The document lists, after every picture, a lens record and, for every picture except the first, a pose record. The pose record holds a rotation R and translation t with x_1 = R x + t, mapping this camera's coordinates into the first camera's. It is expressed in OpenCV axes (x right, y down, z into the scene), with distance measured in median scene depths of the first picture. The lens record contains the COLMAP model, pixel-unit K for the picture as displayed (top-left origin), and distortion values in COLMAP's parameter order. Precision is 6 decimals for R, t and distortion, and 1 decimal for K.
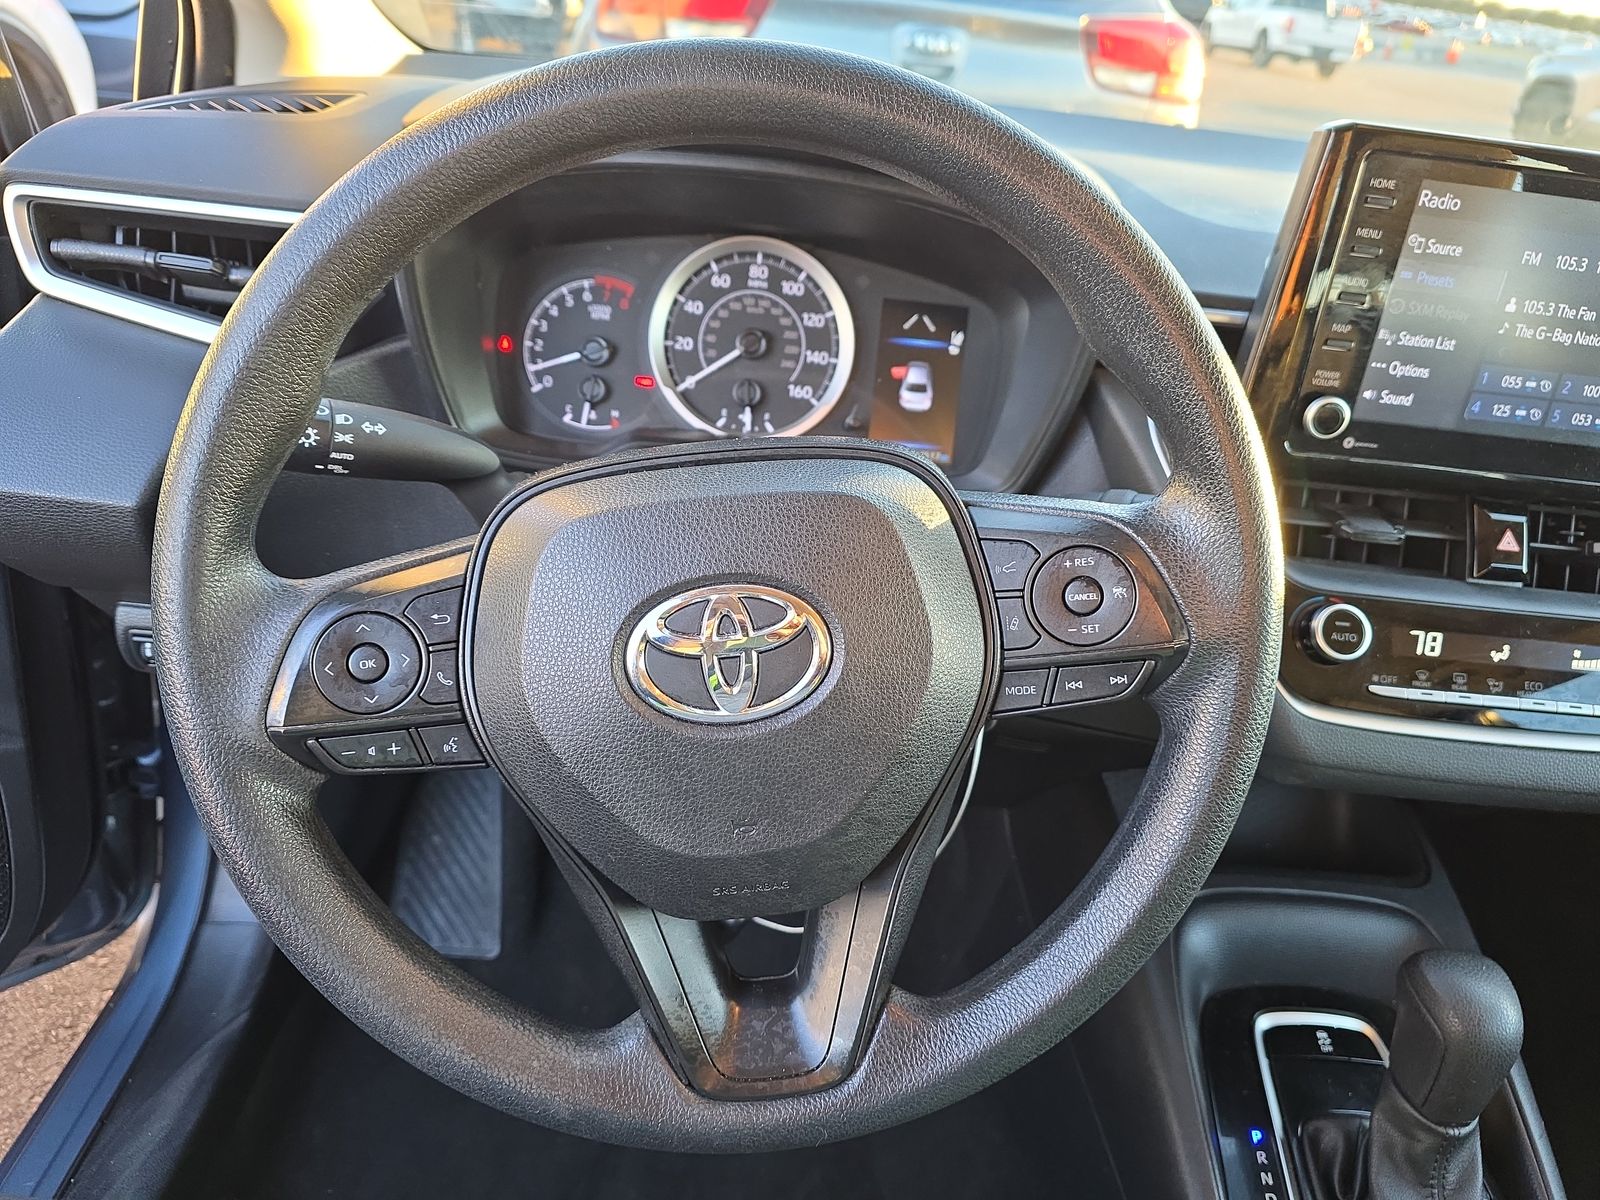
lens RADIAL K [[1089.3, 0, 797.7], [0, 1089.3, 602.1], [0, 0, 1]] dist [0.024090, -0.021139]
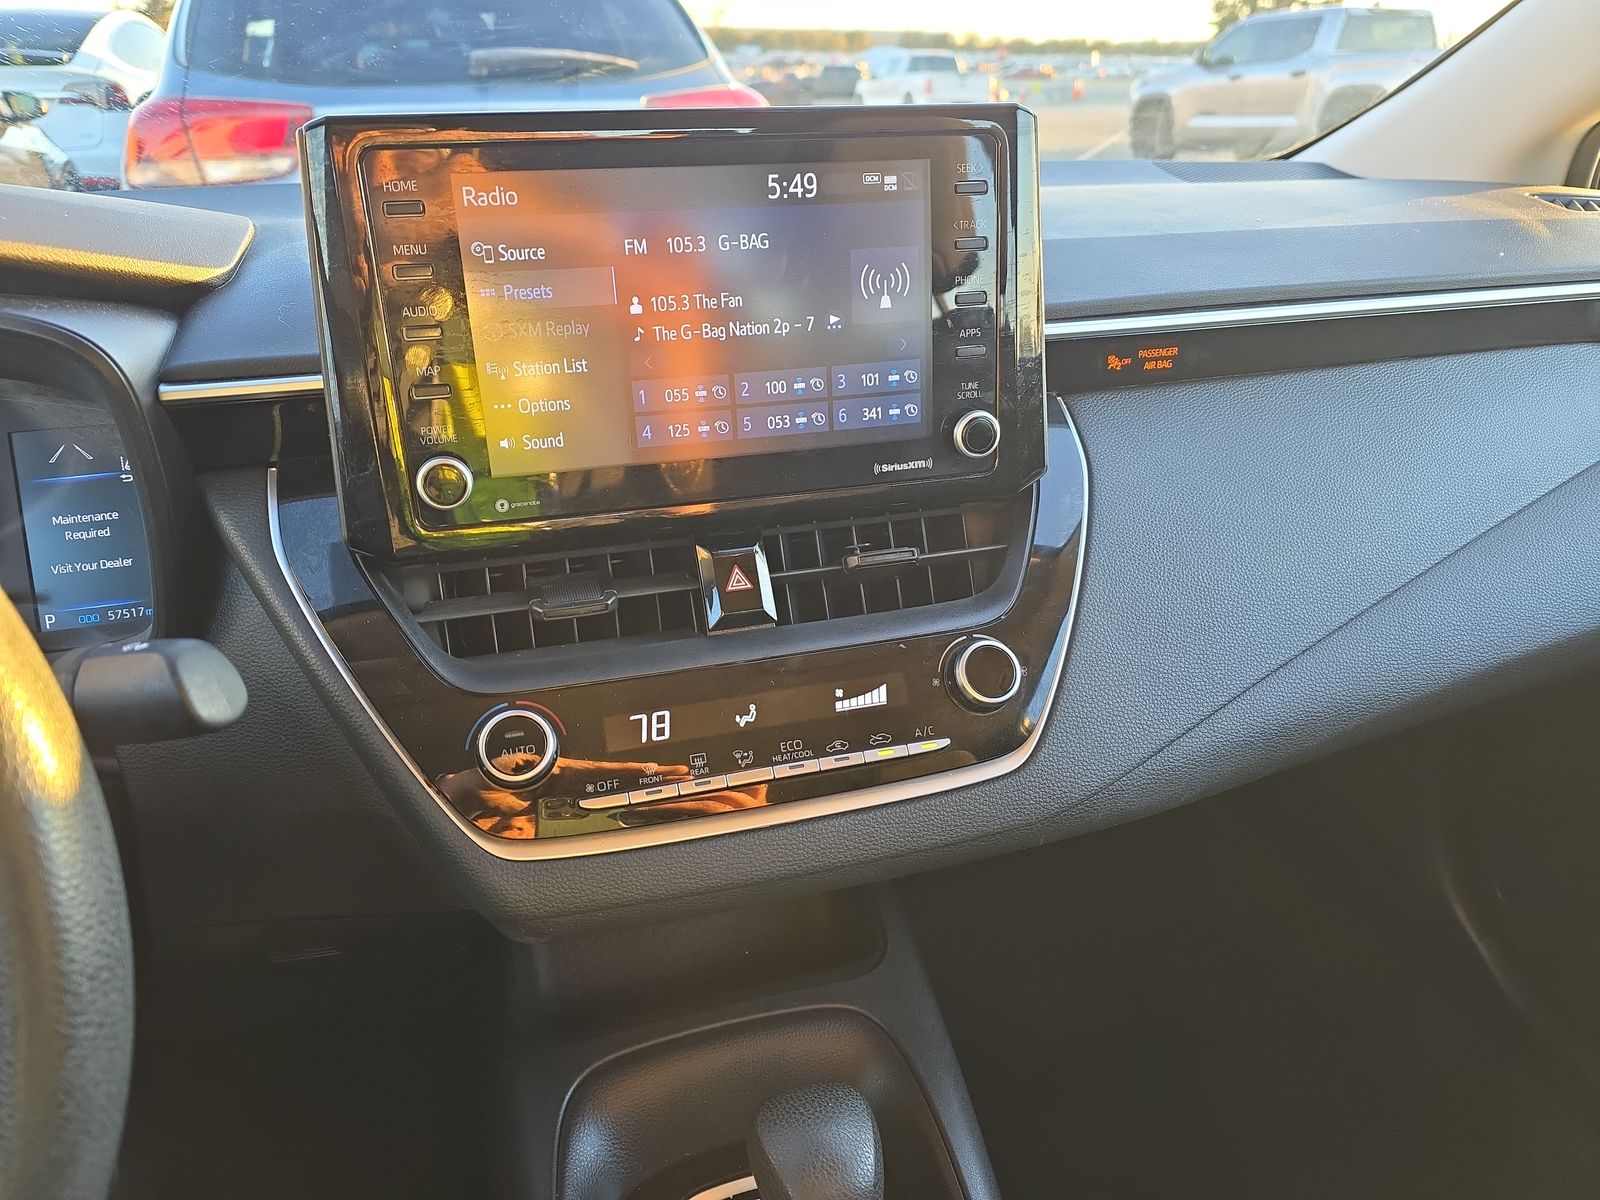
lens RADIAL K [[1089.3, 0, 797.0], [0, 1089.3, 612.6], [0, 0, 1]] dist [0.024090, -0.021139]
pose [[0.957781, -0.224536, 0.179551, 0.451334], [0.236593, 0.970396, -0.048539, 0.016673], [-0.163336, 0.088970, 0.982551, 0.155479]]
